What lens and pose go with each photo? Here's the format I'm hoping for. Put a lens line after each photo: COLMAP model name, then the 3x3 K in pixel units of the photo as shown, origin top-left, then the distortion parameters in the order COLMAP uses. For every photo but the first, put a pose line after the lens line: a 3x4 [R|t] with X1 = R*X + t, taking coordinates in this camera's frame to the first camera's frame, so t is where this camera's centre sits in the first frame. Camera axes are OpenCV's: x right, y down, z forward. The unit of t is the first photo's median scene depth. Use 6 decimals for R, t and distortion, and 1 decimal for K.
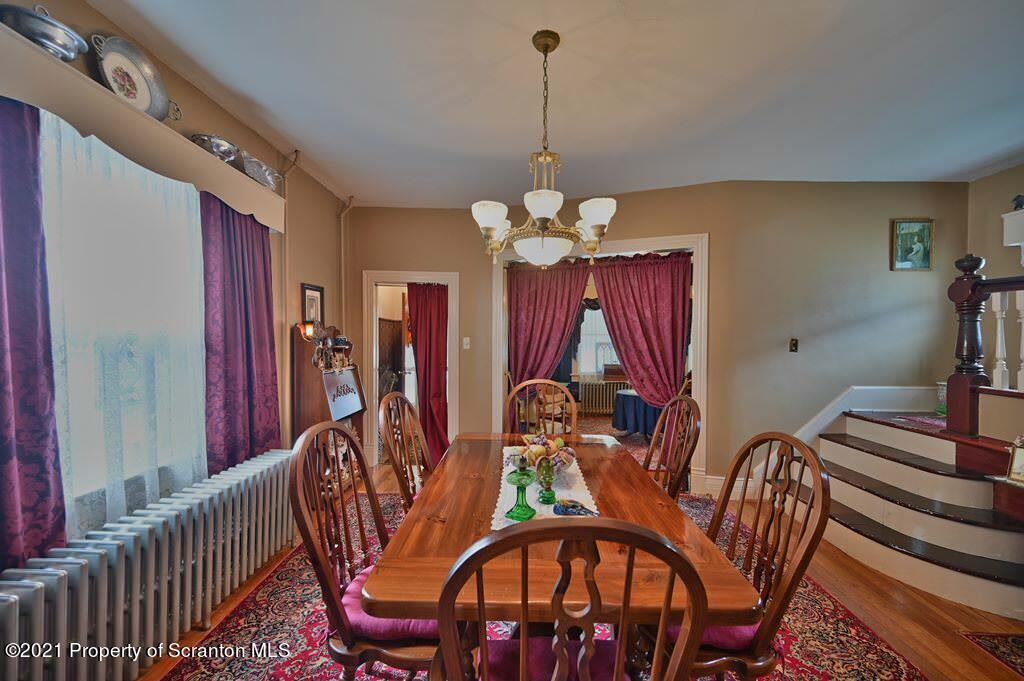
lens RADIAL K [[403.6, 0, 516.6], [0, 403.6, 342.5], [0, 0, 1]] dist [0.001950, 0.000173]
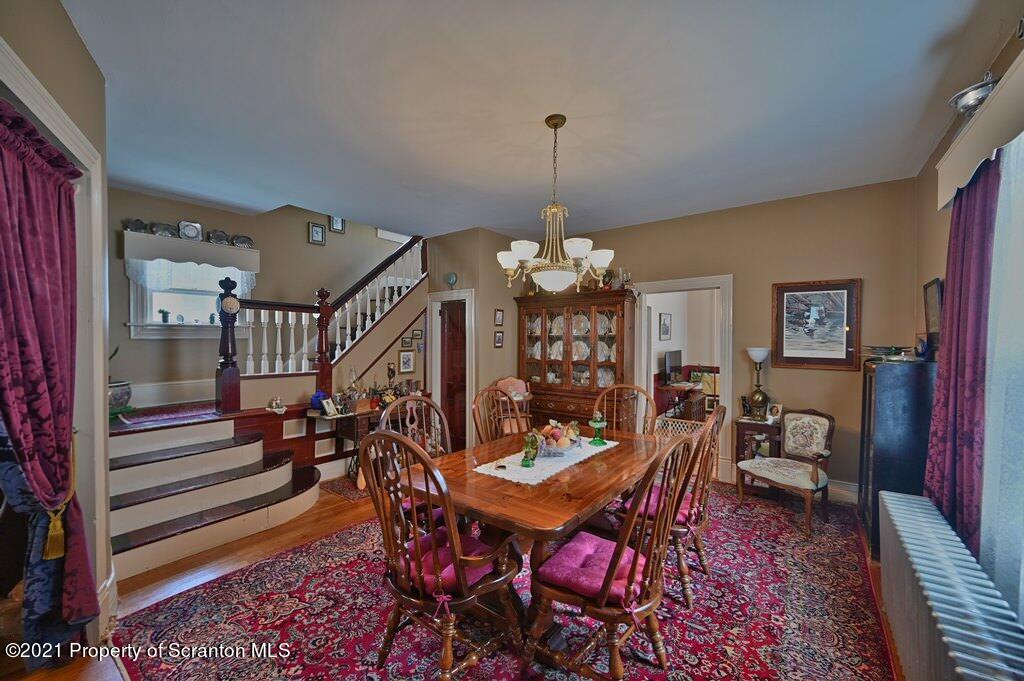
lens RADIAL K [[403.6, 0, 516.6], [0, 403.6, 342.5], [0, 0, 1]] dist [0.001950, 0.000173]
pose [[-0.812781, -0.020607, 0.582205, -0.314328], [-0.008355, 0.999684, 0.023721, -0.033373], [-0.582509, 0.014416, -0.812696, 1.124736]]
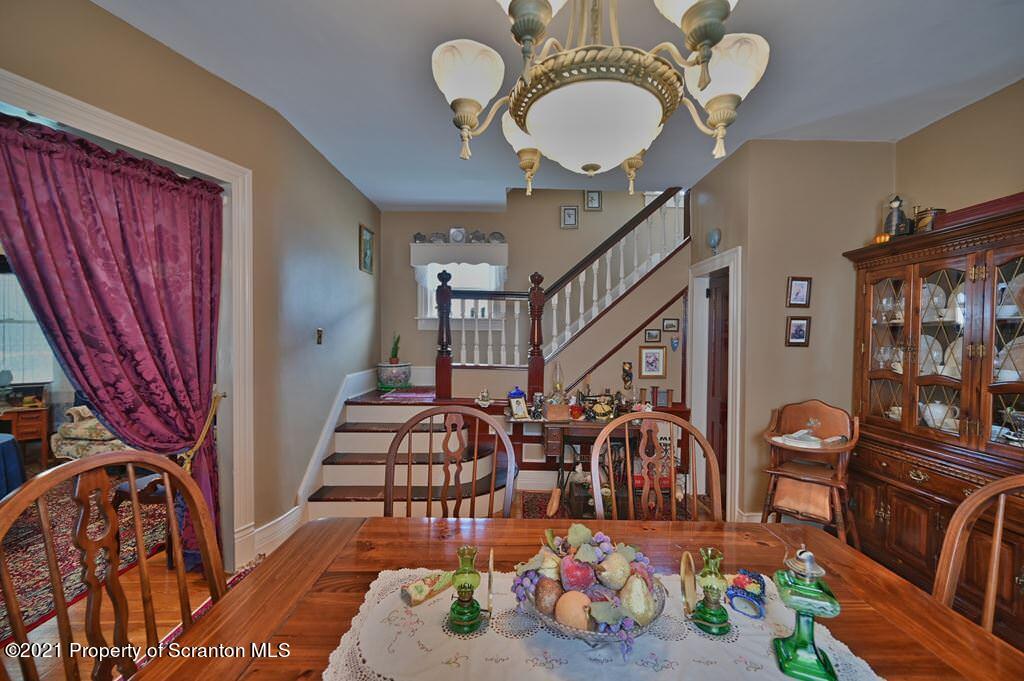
lens RADIAL K [[403.6, 0, 516.6], [0, 403.6, 342.5], [0, 0, 1]] dist [0.001950, 0.000173]
pose [[-0.025465, -0.027001, 0.999311, -0.211938], [-0.005041, 0.999626, 0.026881, -0.006715], [-0.999663, -0.004353, -0.025592, 0.579798]]
